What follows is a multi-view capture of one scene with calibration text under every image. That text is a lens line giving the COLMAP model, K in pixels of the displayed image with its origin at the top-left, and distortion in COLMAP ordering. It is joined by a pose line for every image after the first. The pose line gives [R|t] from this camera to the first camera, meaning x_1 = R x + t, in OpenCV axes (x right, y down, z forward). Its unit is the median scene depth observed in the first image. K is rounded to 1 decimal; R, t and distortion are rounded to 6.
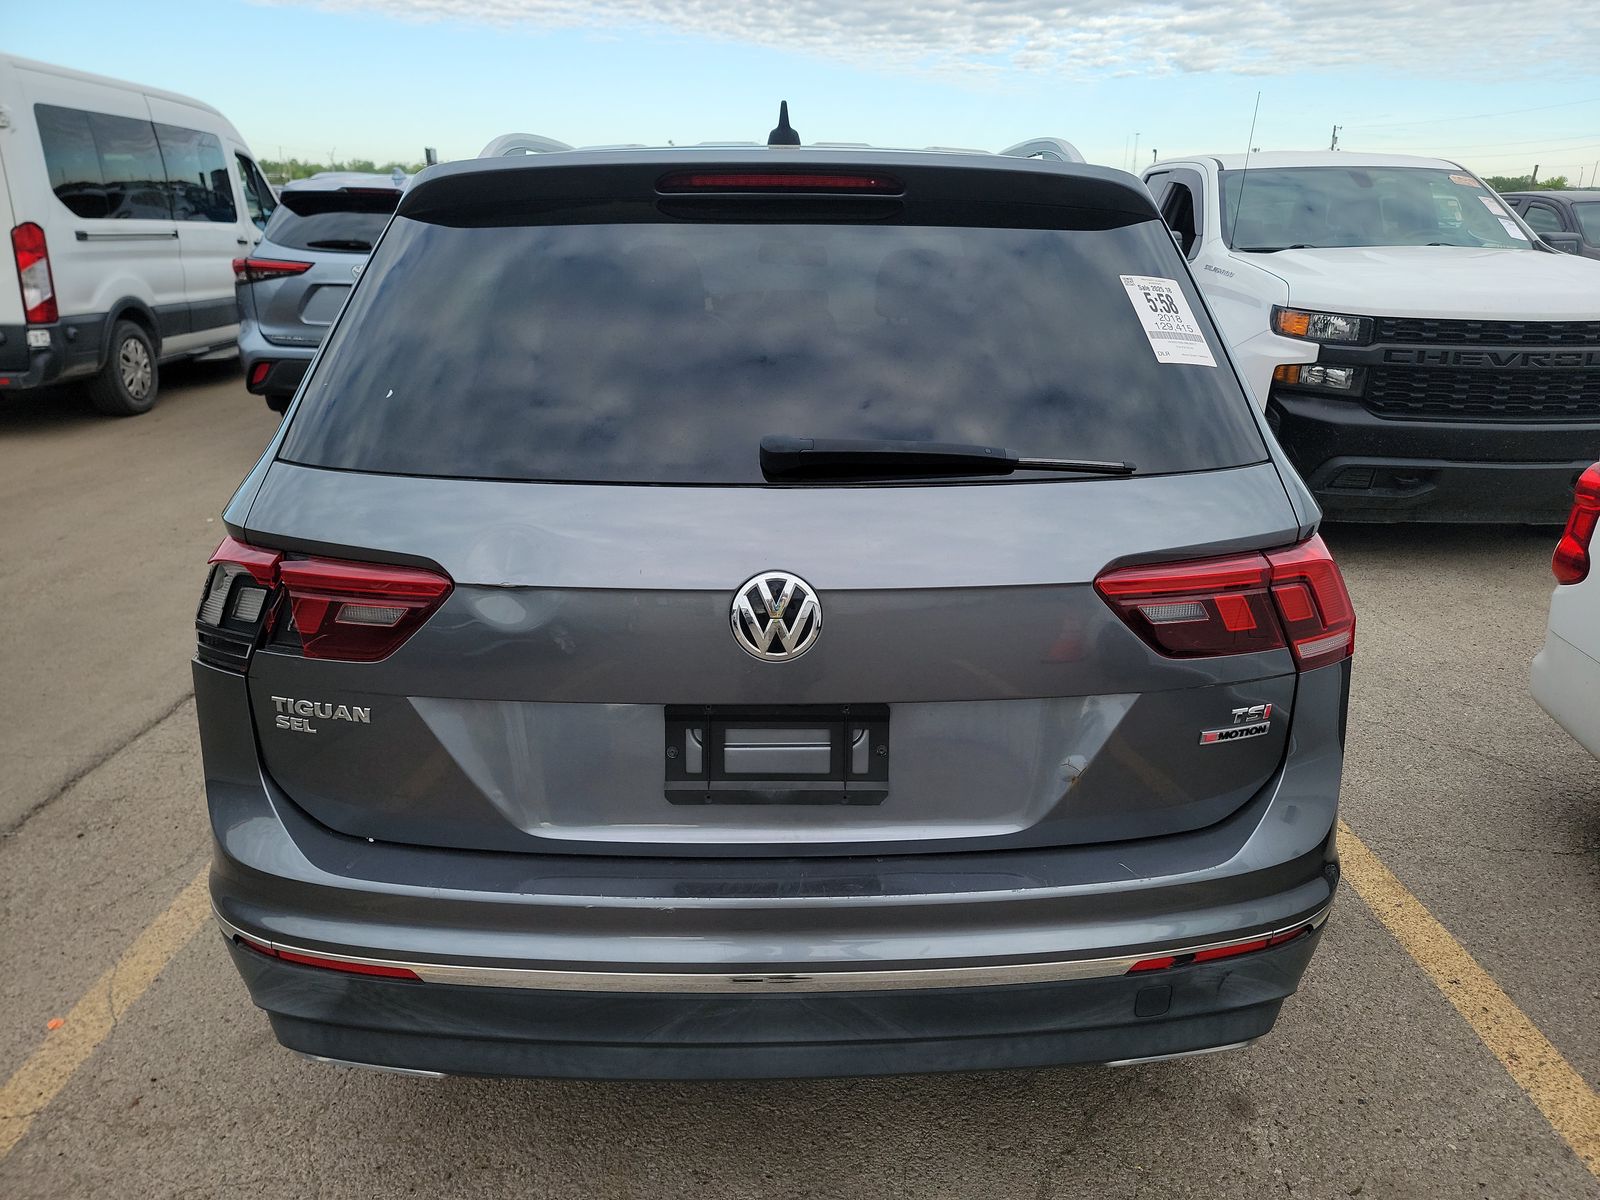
lens RADIAL K [[1103.4, 0, 801.6], [0, 1103.4, 601.1], [0, 0, 1]] dist [0.027520, -0.027247]
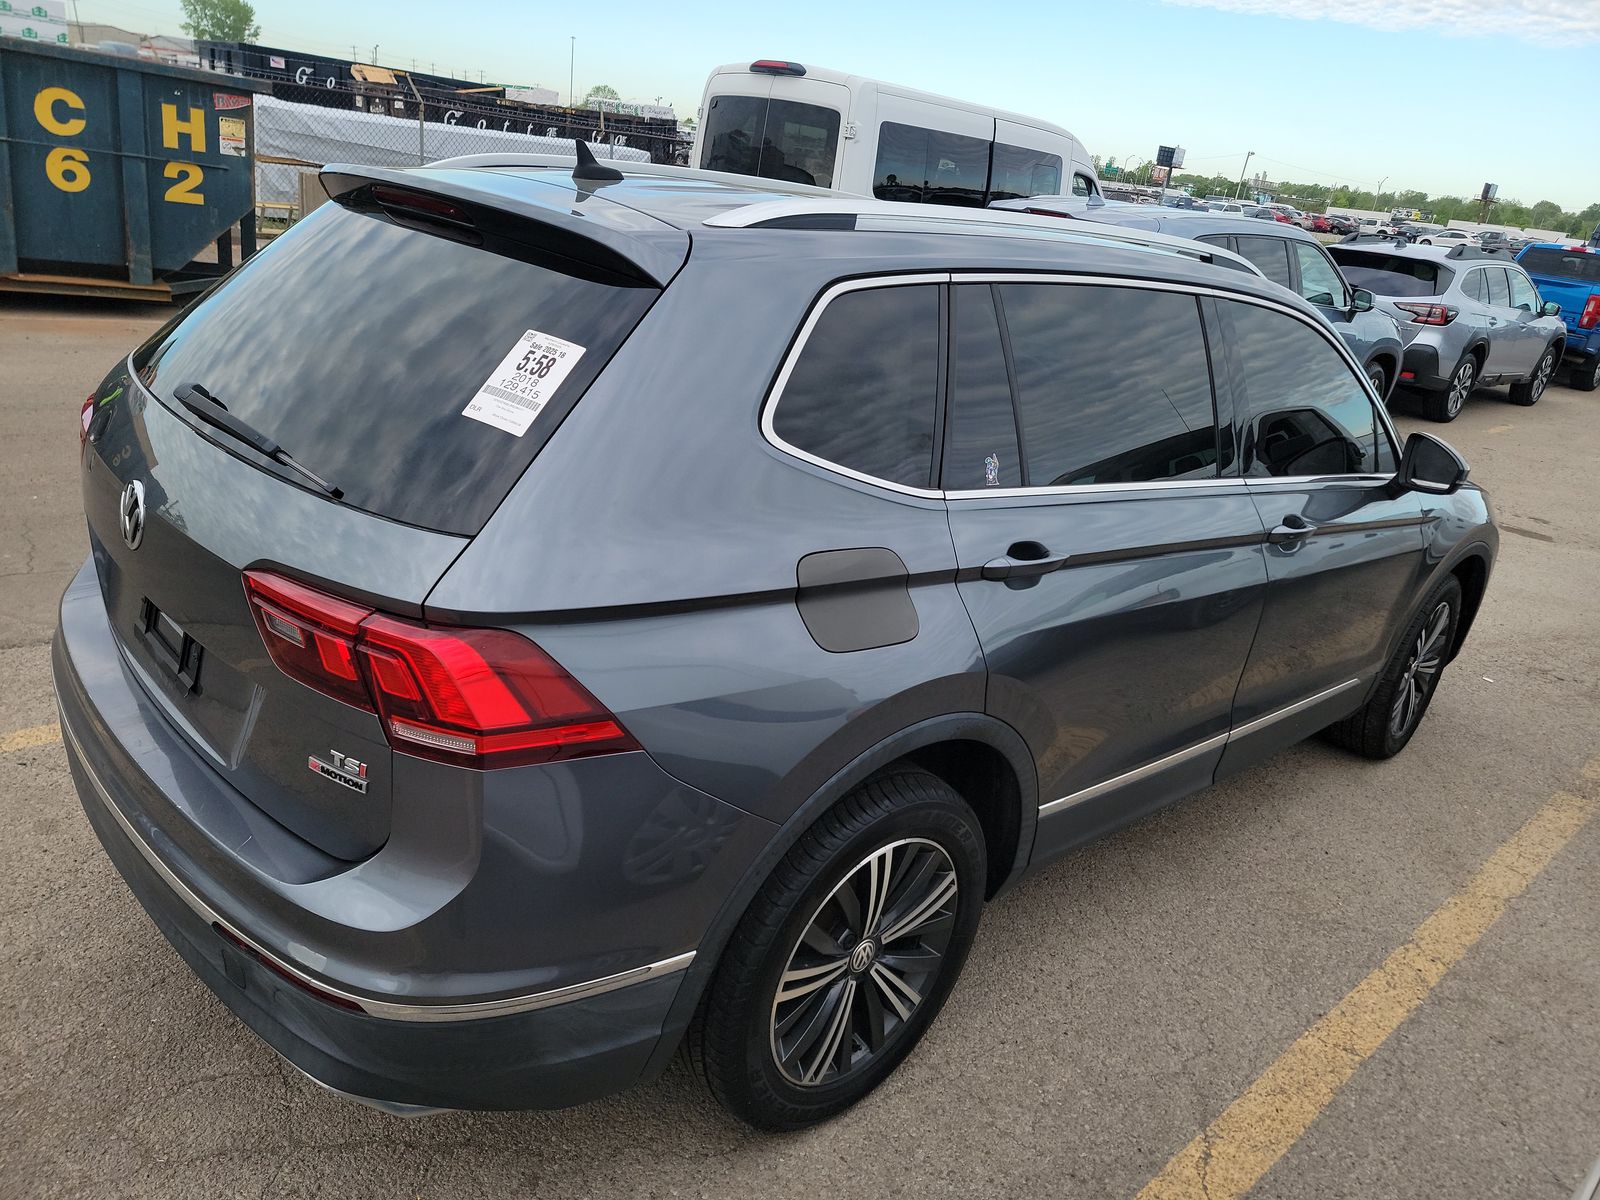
lens RADIAL K [[1103.4, 0, 809.5], [0, 1103.4, 598.8], [0, 0, 1]] dist [0.027520, -0.027247]
pose [[0.659007, 0.328244, -0.676732, 1.552383], [-0.342488, 0.932013, 0.118549, -0.353396], [0.669635, 0.153648, 0.726623, 0.630136]]
